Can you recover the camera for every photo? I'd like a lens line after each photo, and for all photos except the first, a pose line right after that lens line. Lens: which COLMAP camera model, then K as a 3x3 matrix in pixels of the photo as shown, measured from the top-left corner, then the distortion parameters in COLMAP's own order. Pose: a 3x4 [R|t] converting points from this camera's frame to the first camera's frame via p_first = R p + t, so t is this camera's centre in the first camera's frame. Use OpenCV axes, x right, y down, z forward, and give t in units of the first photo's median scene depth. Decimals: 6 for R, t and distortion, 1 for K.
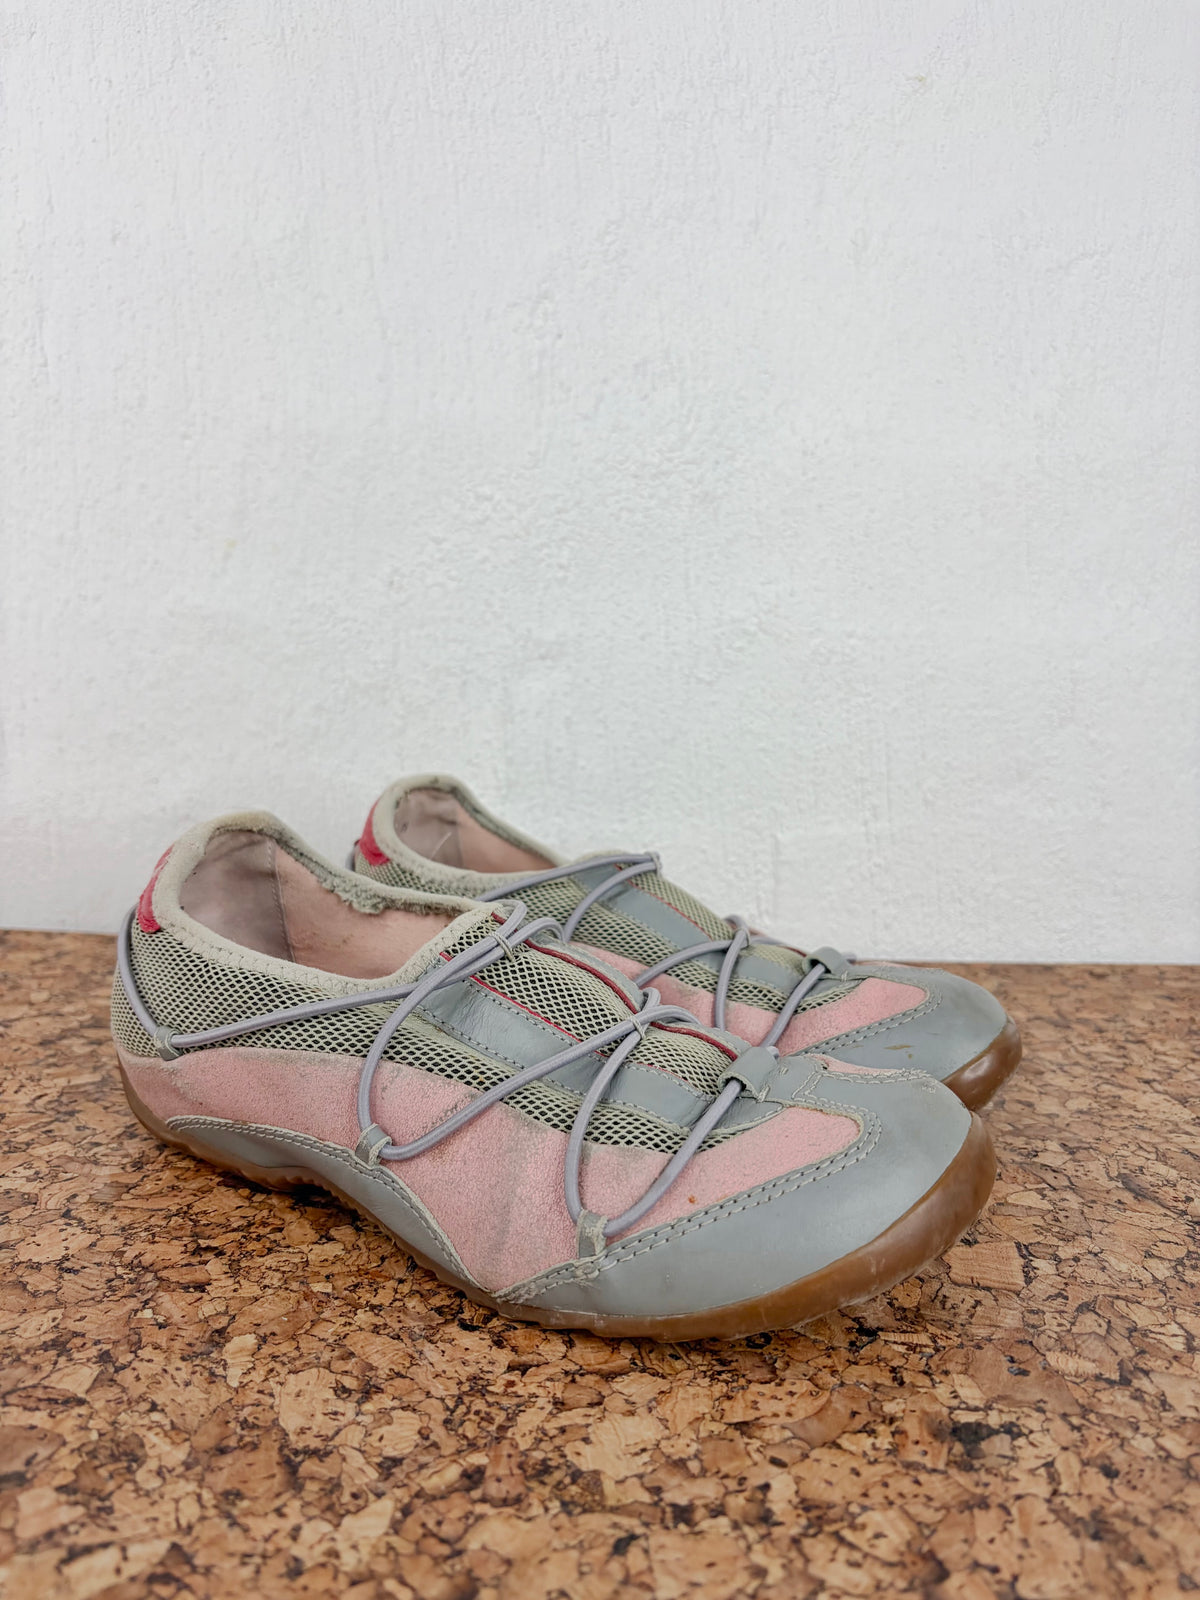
lens RADIAL K [[1201.2, 0, 552.7], [0, 1201.2, 802.6], [0, 0, 1]] dist [0.028861, -0.053736]
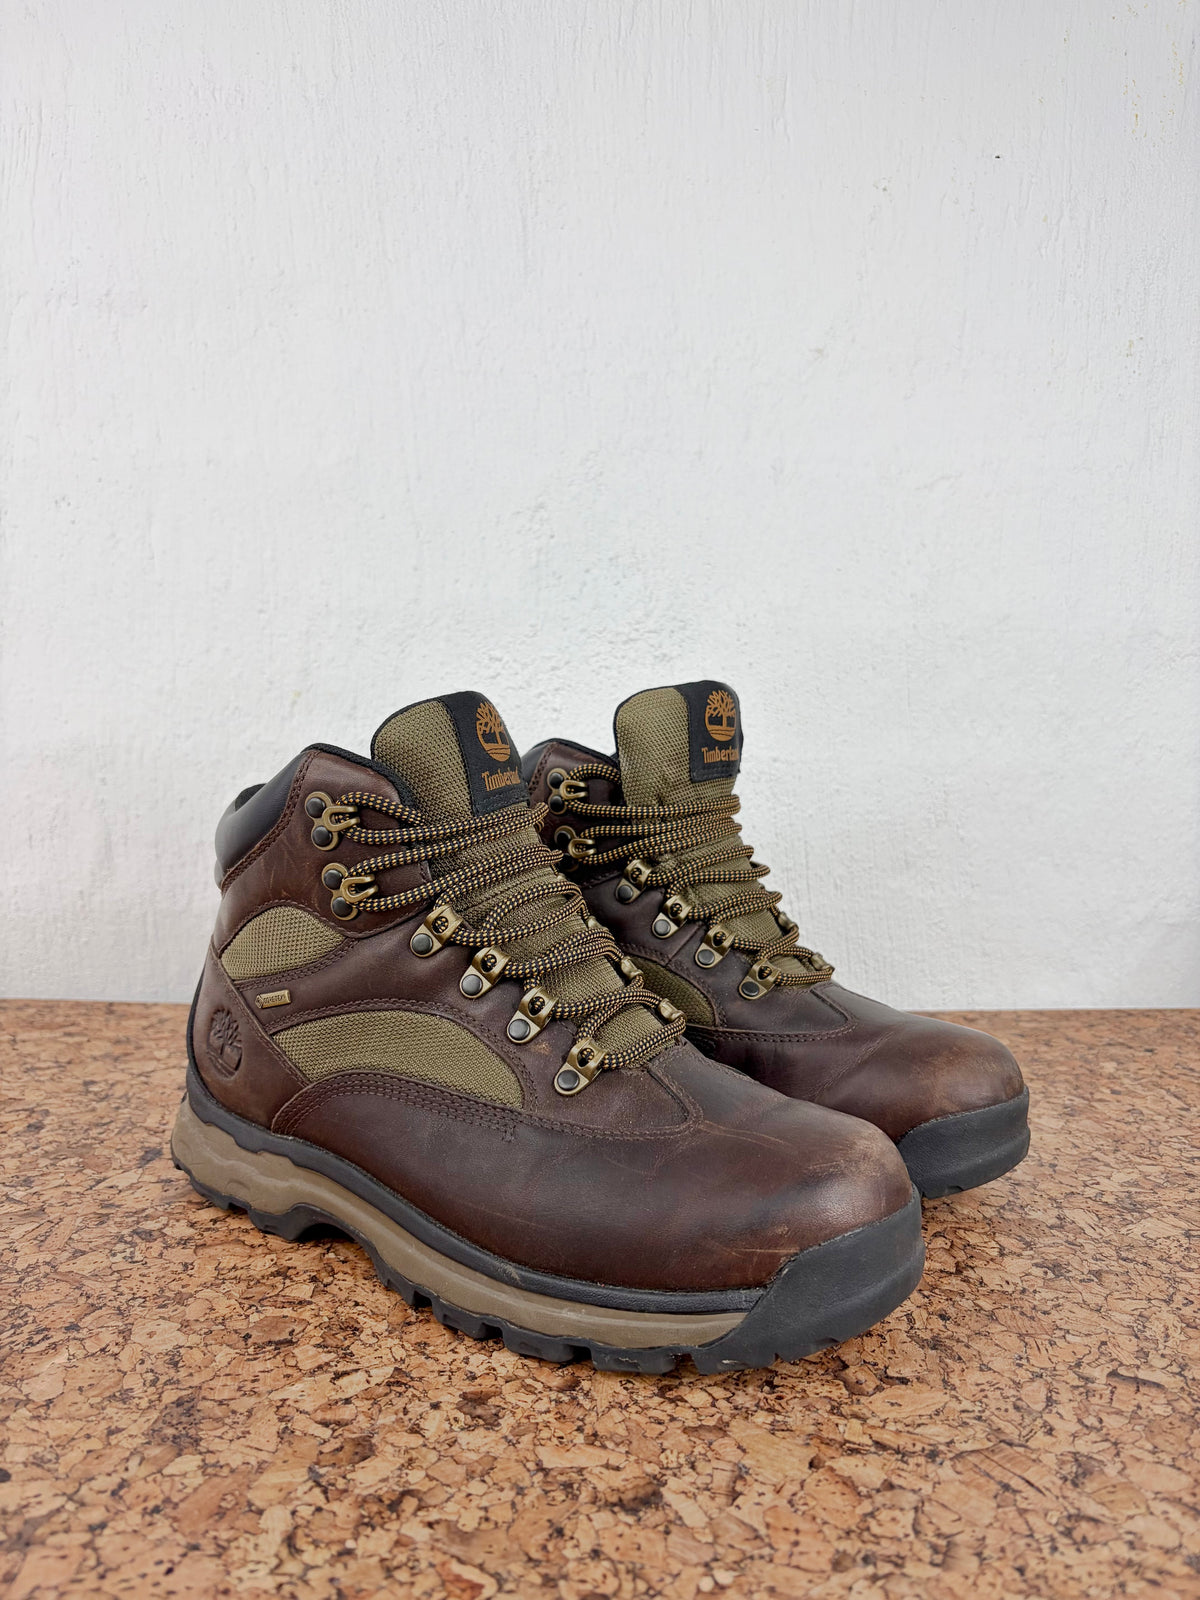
lens RADIAL K [[1201.2, 0, 550.1], [0, 1201.2, 804.3], [0, 0, 1]] dist [0.028861, -0.053736]
pose [[0.998347, -0.011432, 0.056329, -0.075251], [0.013955, 0.998907, -0.044614, -0.038665], [-0.055757, 0.045327, 0.997415, -0.298457]]
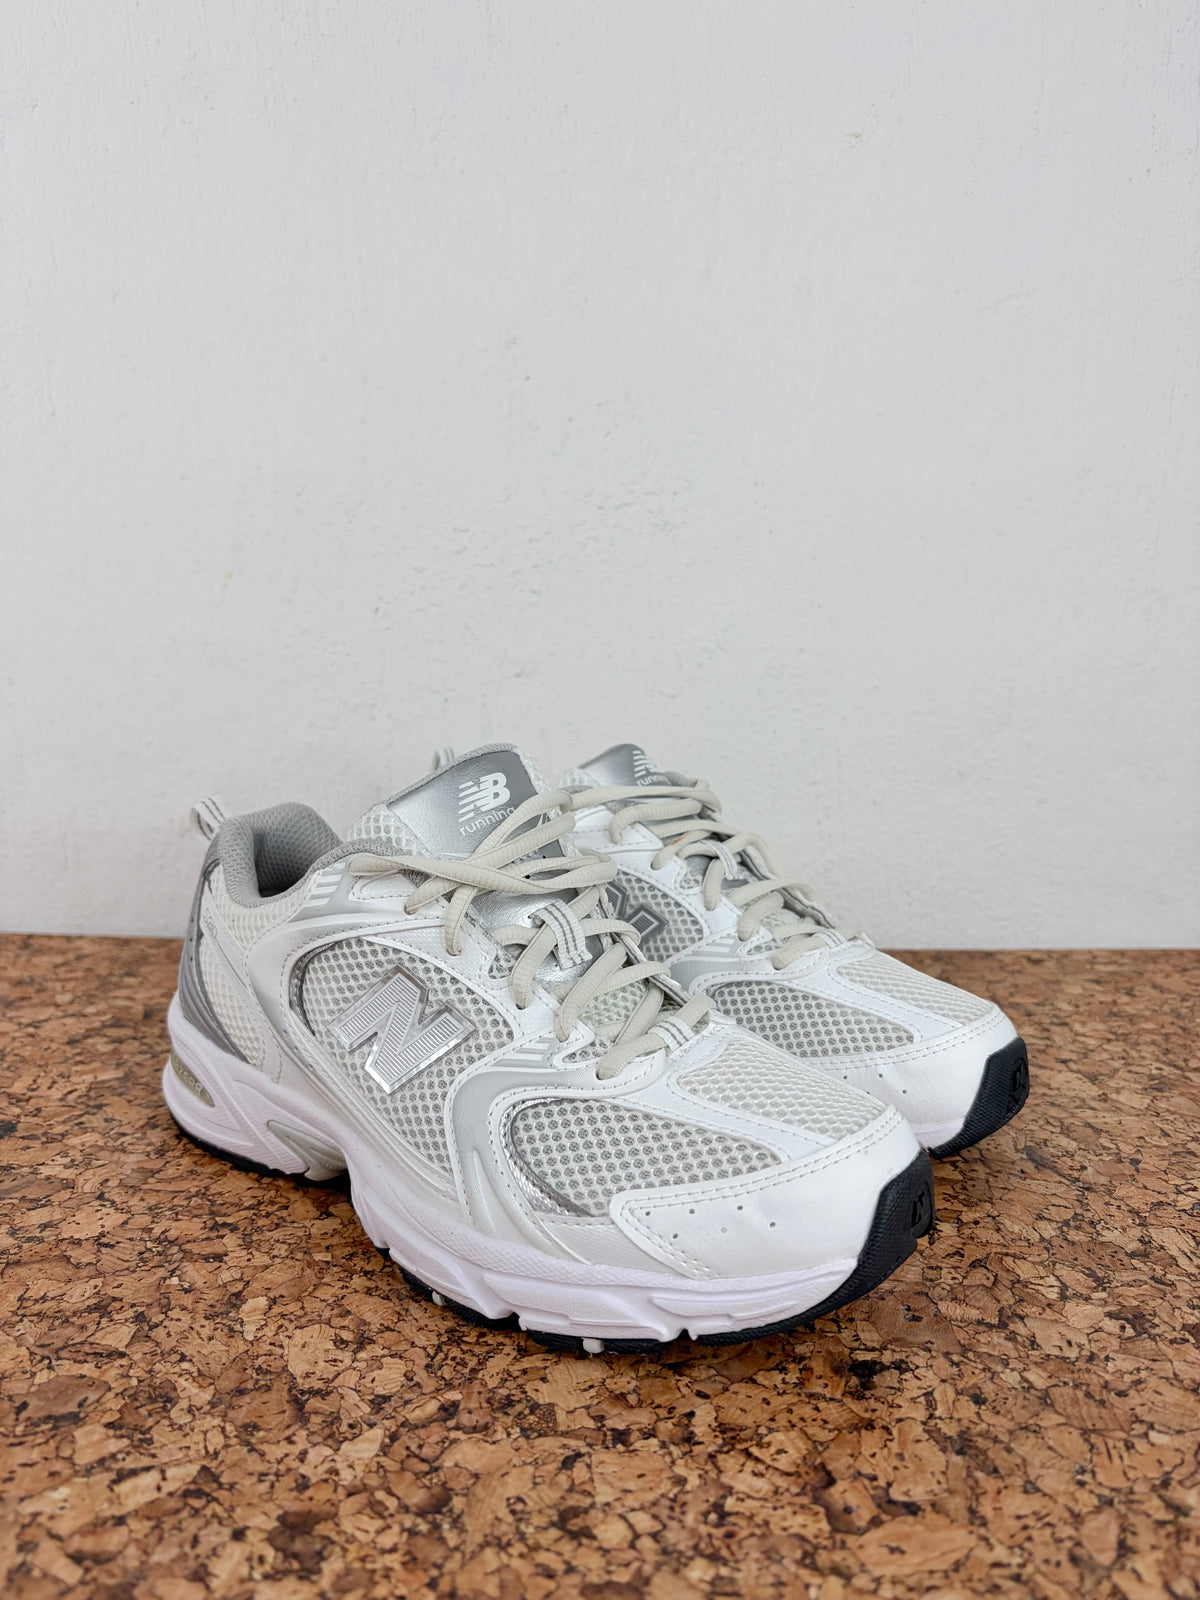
lens RADIAL K [[1201.2, 0, 545.6], [0, 1201.2, 792.8], [0, 0, 1]] dist [0.028861, -0.053736]
pose [[0.999849, -0.016831, -0.004398, 0.020554], [0.016903, 0.999715, 0.016858, -0.034613], [0.004113, -0.016929, 0.999848, -0.087746]]
